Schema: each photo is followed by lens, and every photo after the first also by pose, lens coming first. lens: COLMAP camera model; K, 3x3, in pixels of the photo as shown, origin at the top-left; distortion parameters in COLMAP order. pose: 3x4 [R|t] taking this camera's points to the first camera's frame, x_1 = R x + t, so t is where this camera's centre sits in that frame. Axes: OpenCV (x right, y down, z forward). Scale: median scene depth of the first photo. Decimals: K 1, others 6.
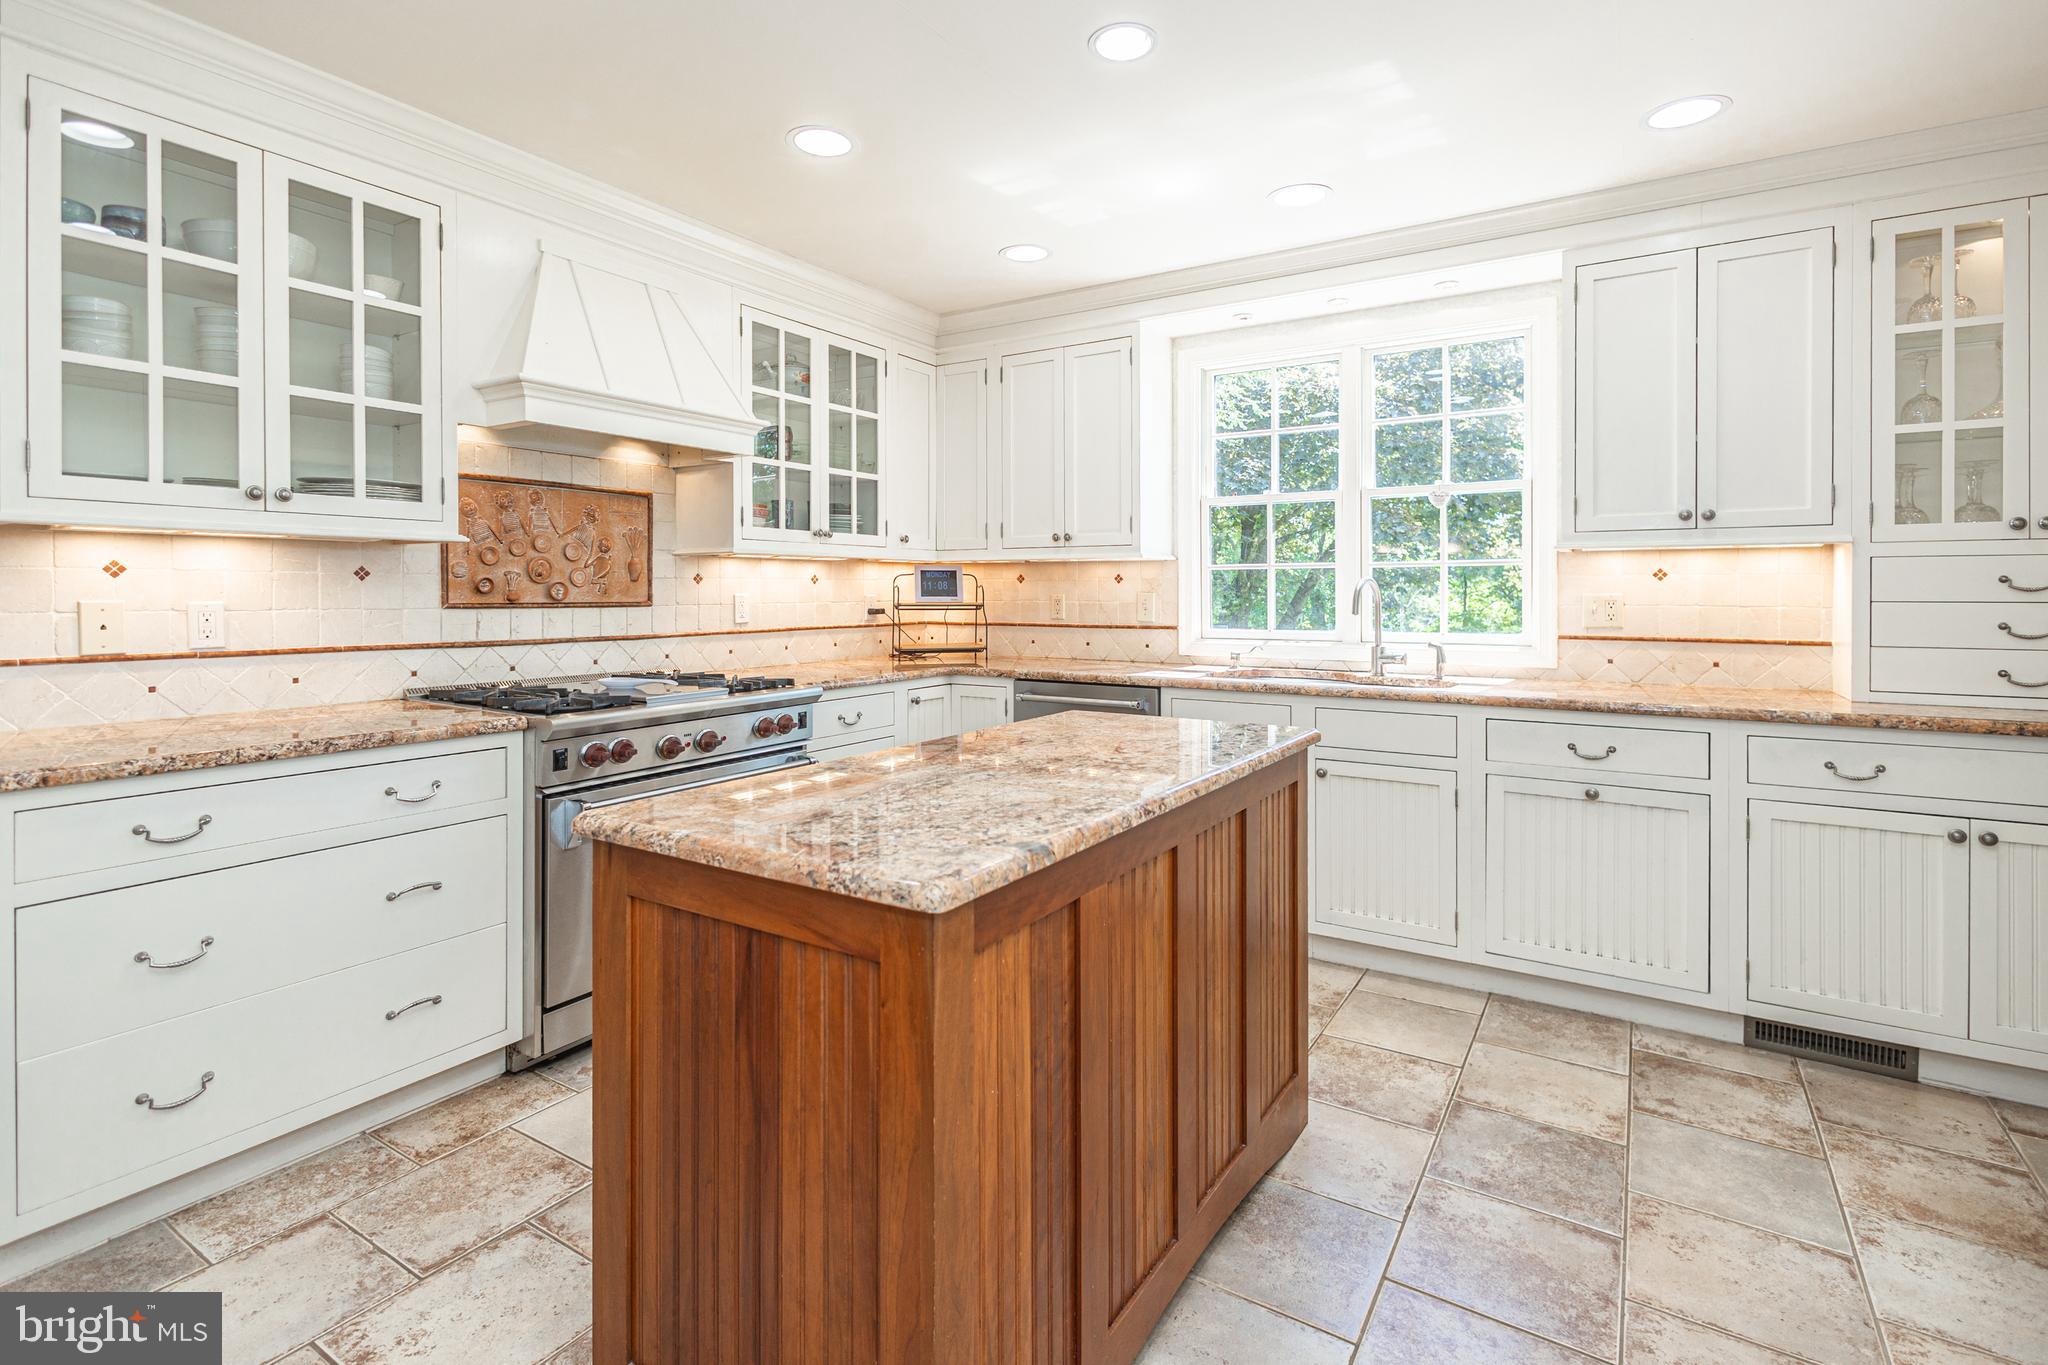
lens RADIAL K [[963.1, 0, 1013.0], [0, 963.1, 595.1], [0, 0, 1]] dist [0.008129, -0.002011]
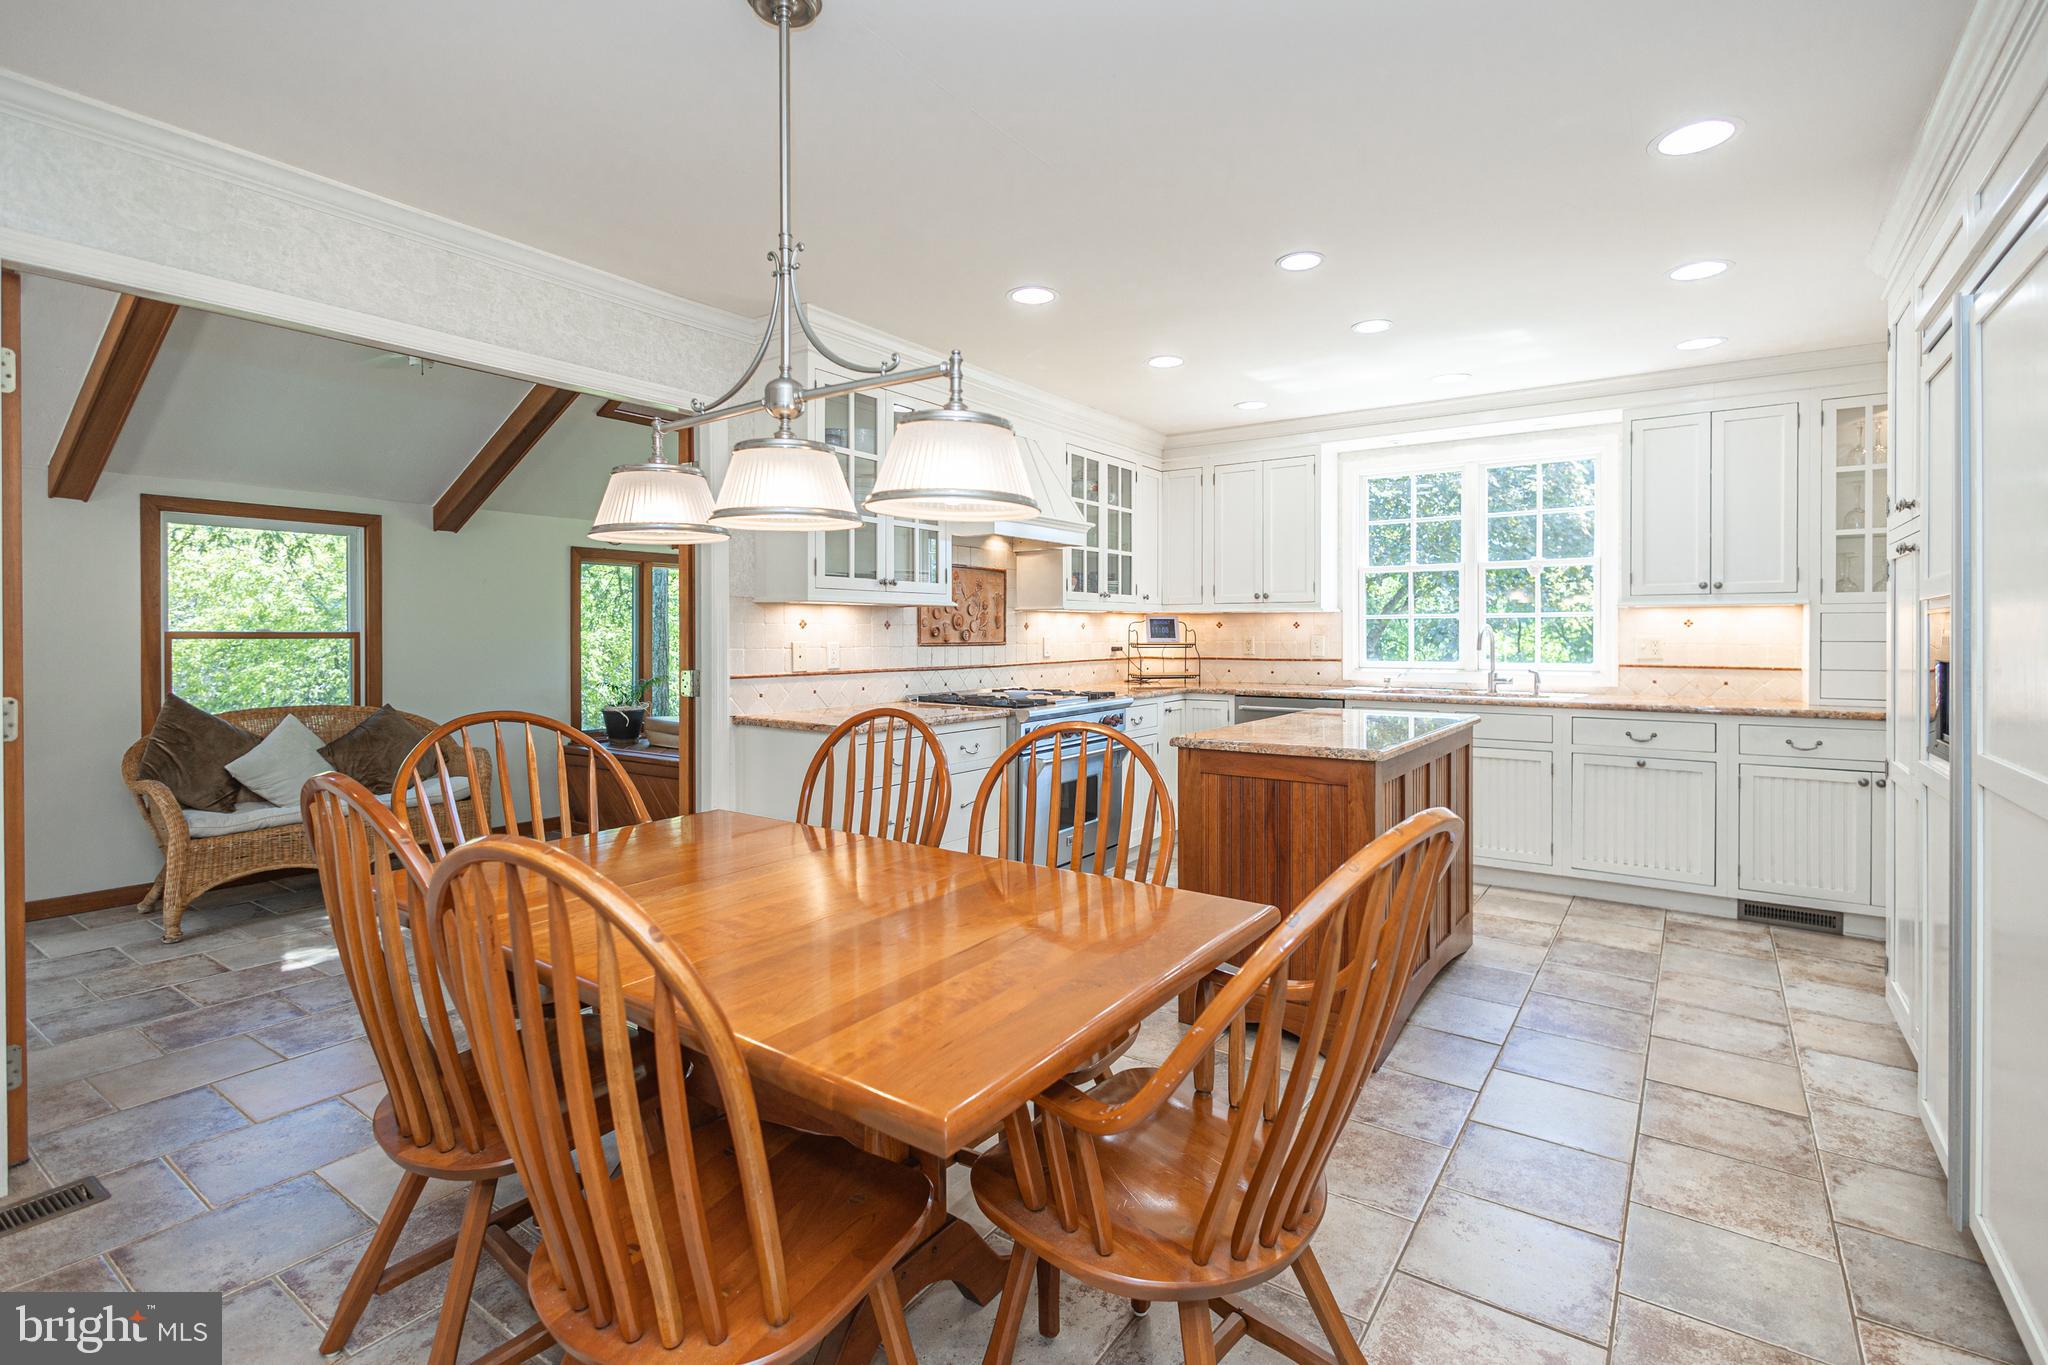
lens RADIAL K [[963.1, 0, 1037.8], [0, 963.1, 639.4], [0, 0, 1]] dist [0.008129, -0.002011]
pose [[0.999723, -0.001051, -0.023509, -0.331722], [0.001152, 0.999990, 0.004248, -0.003835], [0.023504, -0.004274, 0.999715, -0.570149]]
